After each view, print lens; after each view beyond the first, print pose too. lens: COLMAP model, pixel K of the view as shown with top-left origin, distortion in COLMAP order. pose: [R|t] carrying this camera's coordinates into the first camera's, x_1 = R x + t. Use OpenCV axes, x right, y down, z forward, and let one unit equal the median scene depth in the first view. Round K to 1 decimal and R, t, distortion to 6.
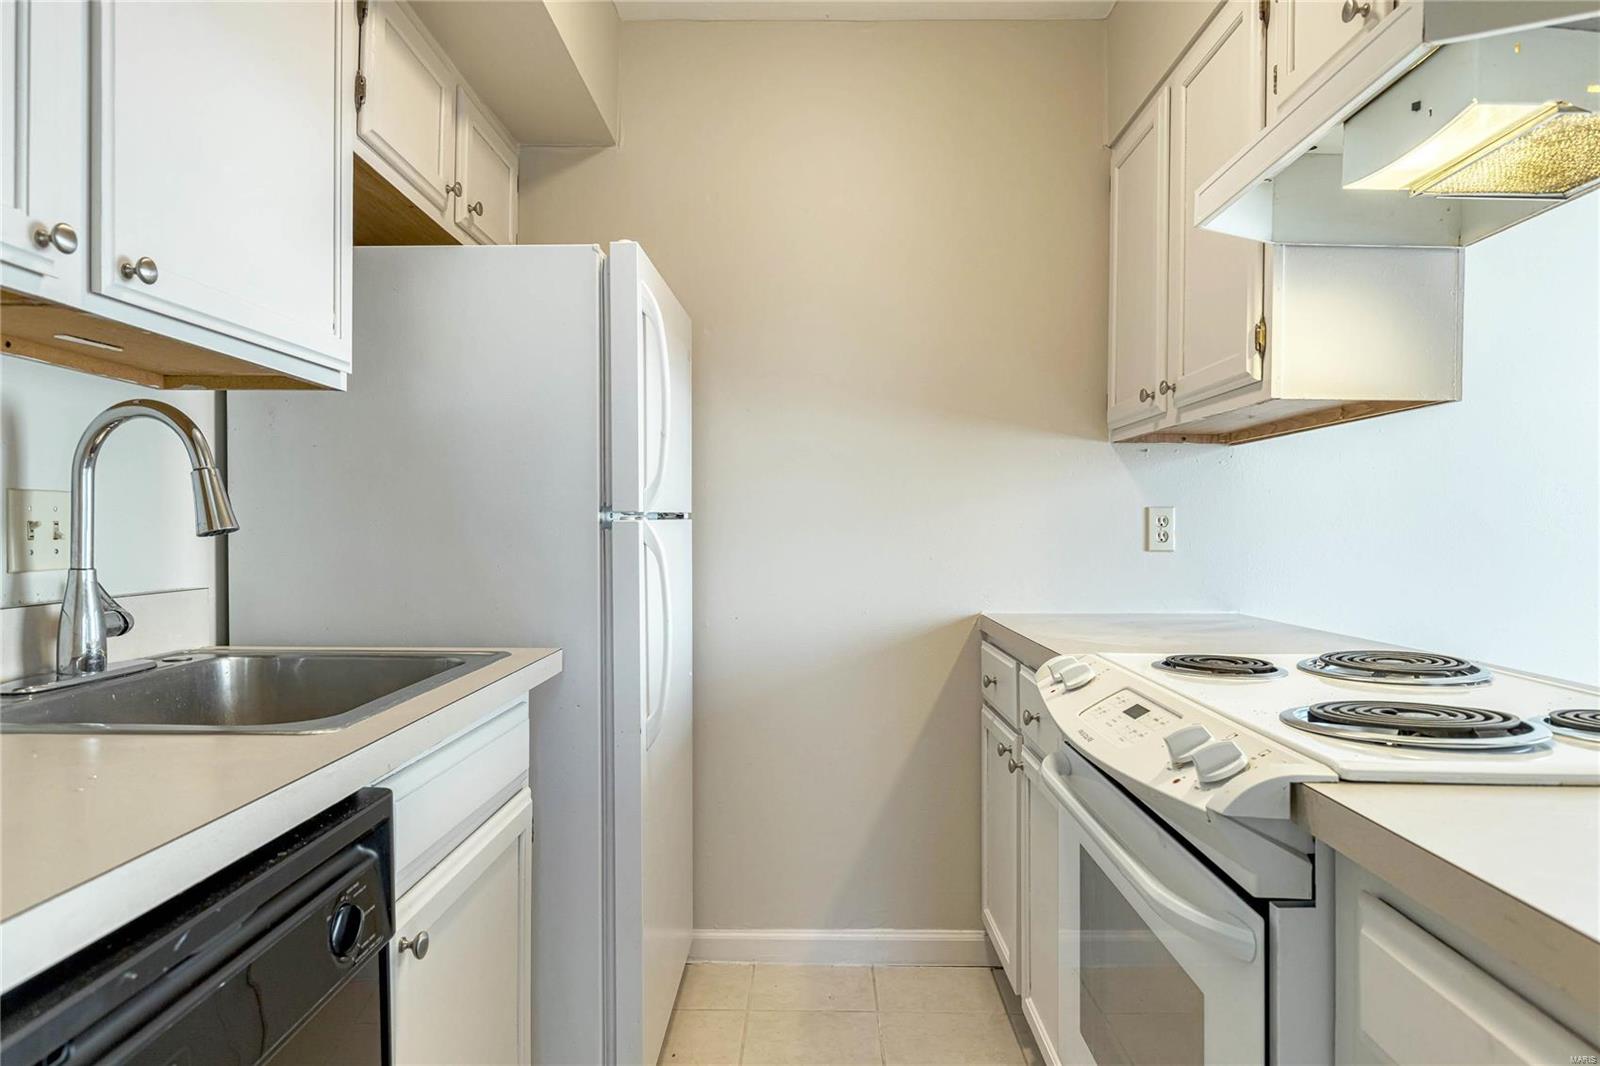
lens RADIAL K [[986.1, 0, 804.3], [0, 986.1, 526.7], [0, 0, 1]] dist [-0.004912, 0.004148]
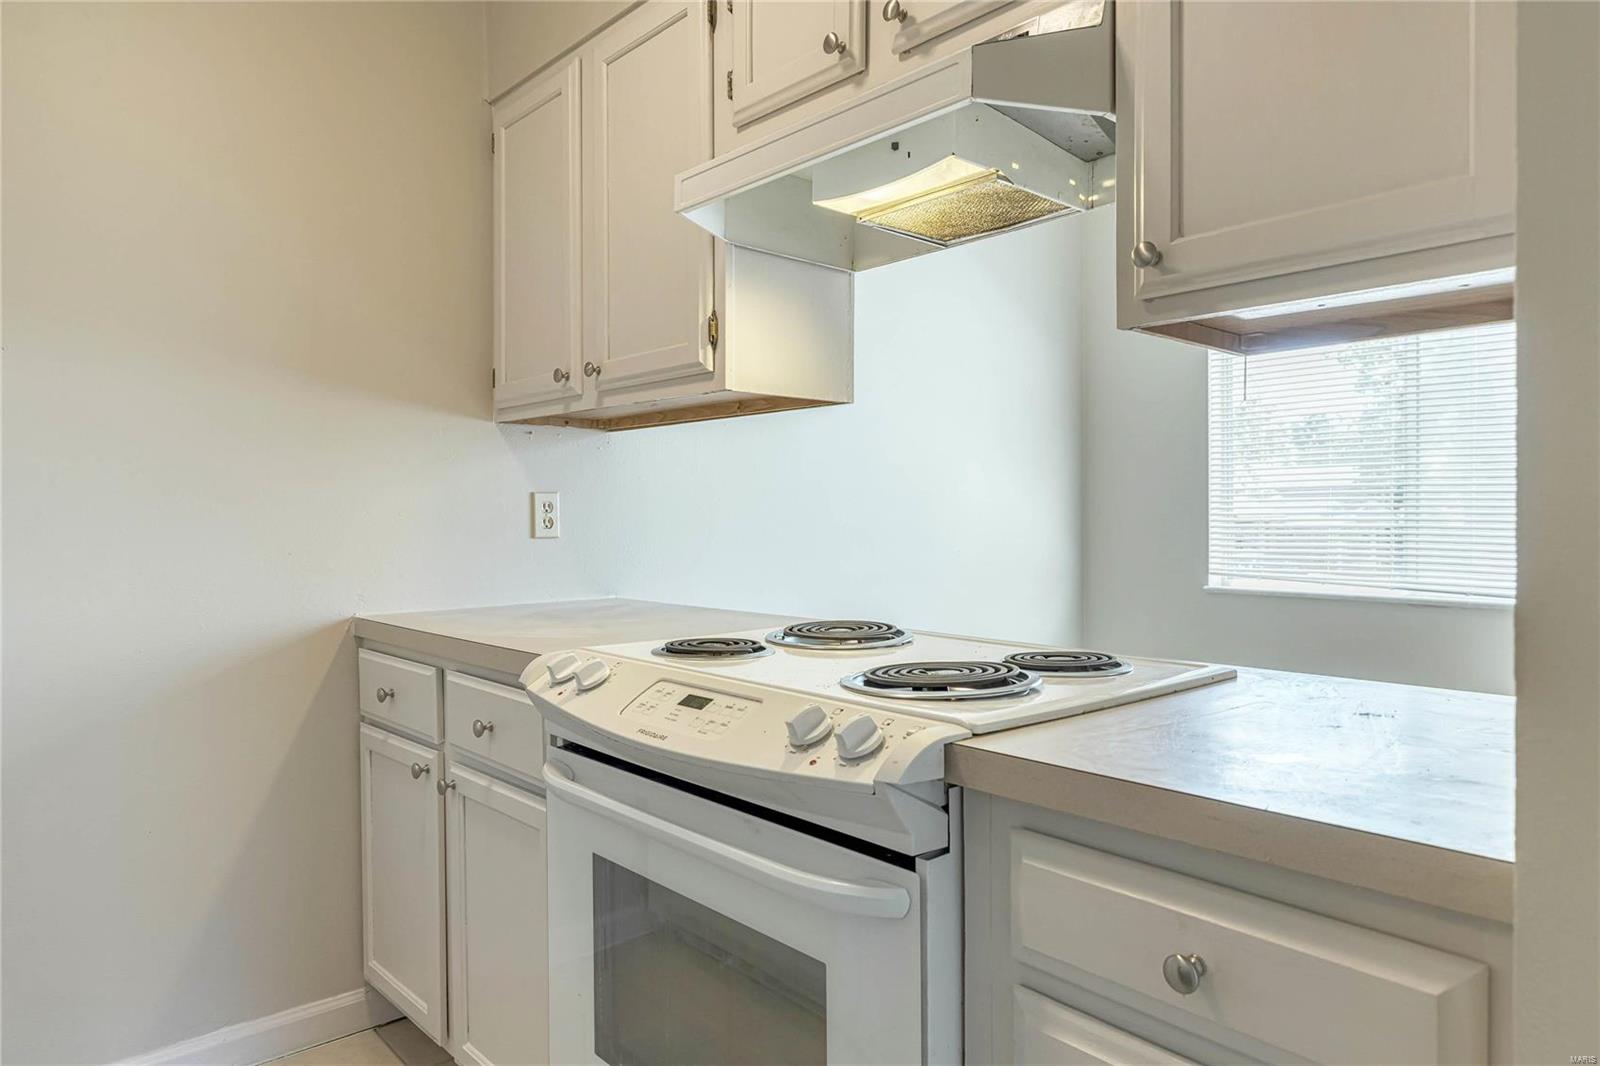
lens RADIAL K [[1039.0, 0, 800.7], [0, 1039.0, 519.8], [0, 0, 1]] dist [0.001337, -0.003611]
pose [[0.745102, -0.008903, 0.666891, -0.199612], [0.004677, 0.999956, 0.008125, -0.000424], [-0.666934, -0.002935, 0.745111, 0.122003]]
